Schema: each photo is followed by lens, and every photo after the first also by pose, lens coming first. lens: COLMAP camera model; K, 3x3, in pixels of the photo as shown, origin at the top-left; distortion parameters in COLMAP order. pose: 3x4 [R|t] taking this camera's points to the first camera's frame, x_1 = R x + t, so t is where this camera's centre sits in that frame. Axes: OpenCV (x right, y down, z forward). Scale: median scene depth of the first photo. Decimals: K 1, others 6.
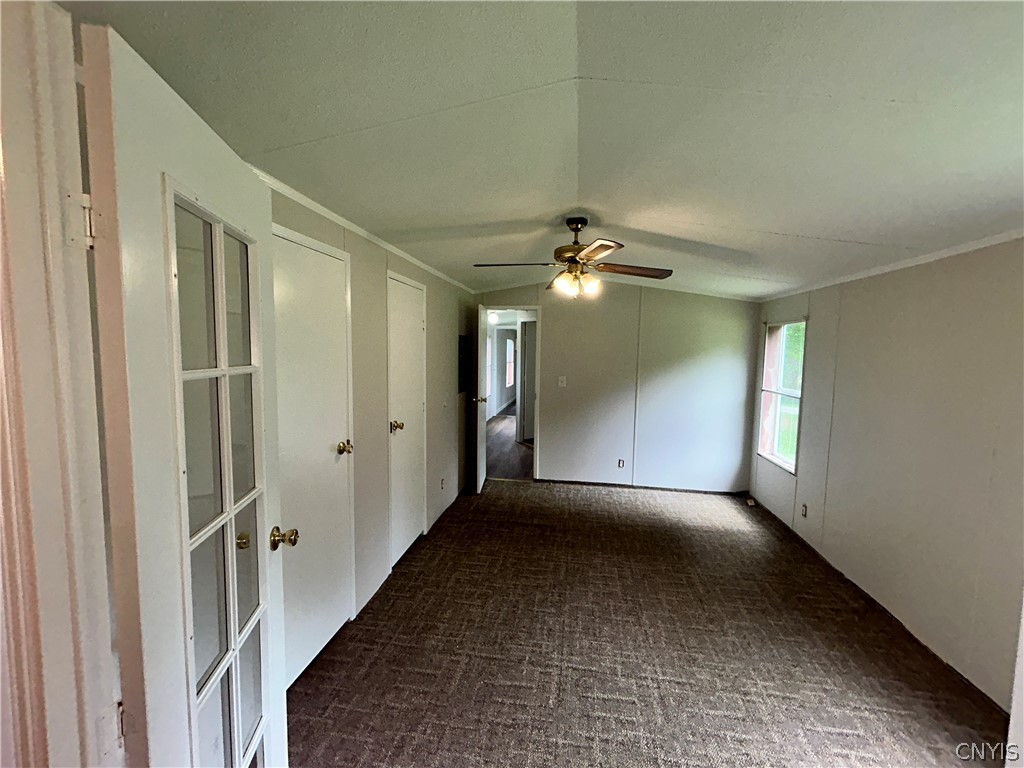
lens RADIAL K [[415.8, 0, 517.3], [0, 415.8, 378.3], [0, 0, 1]] dist [-0.000212, 0.001104]
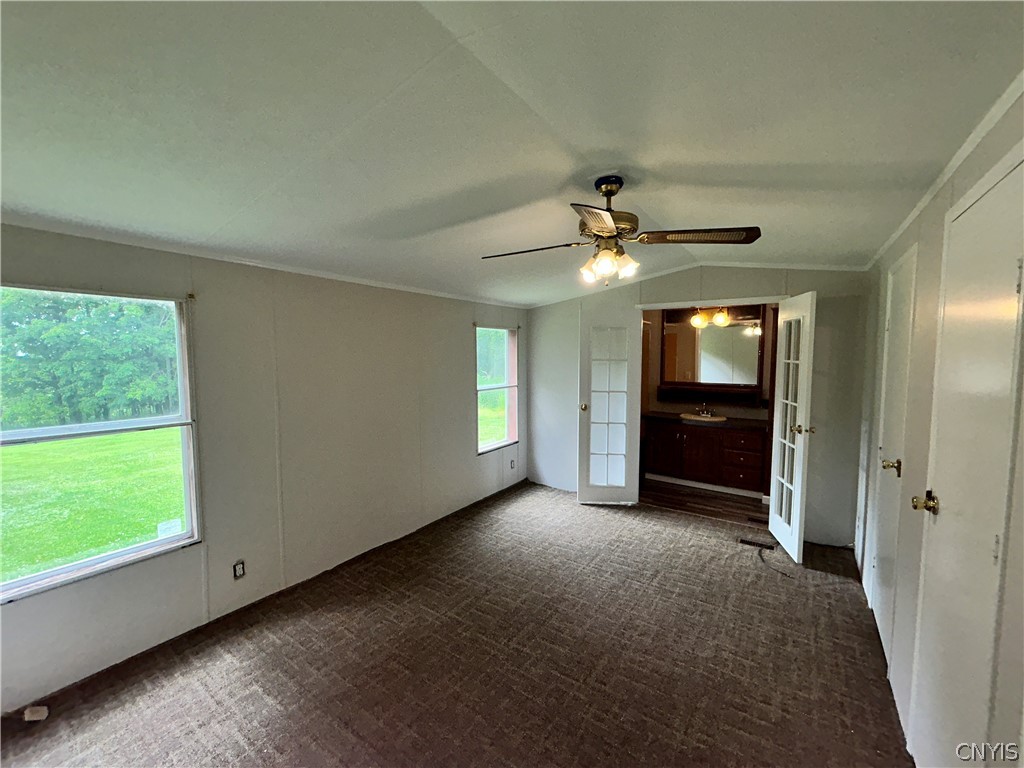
lens RADIAL K [[415.8, 0, 522.1], [0, 415.8, 384.2], [0, 0, 1]] dist [-0.000212, 0.001104]
pose [[-0.899868, -0.049704, 0.433320, -0.070225], [0.016589, 0.988866, 0.147880, -0.145765], [-0.435846, 0.140261, -0.889025, 2.037525]]
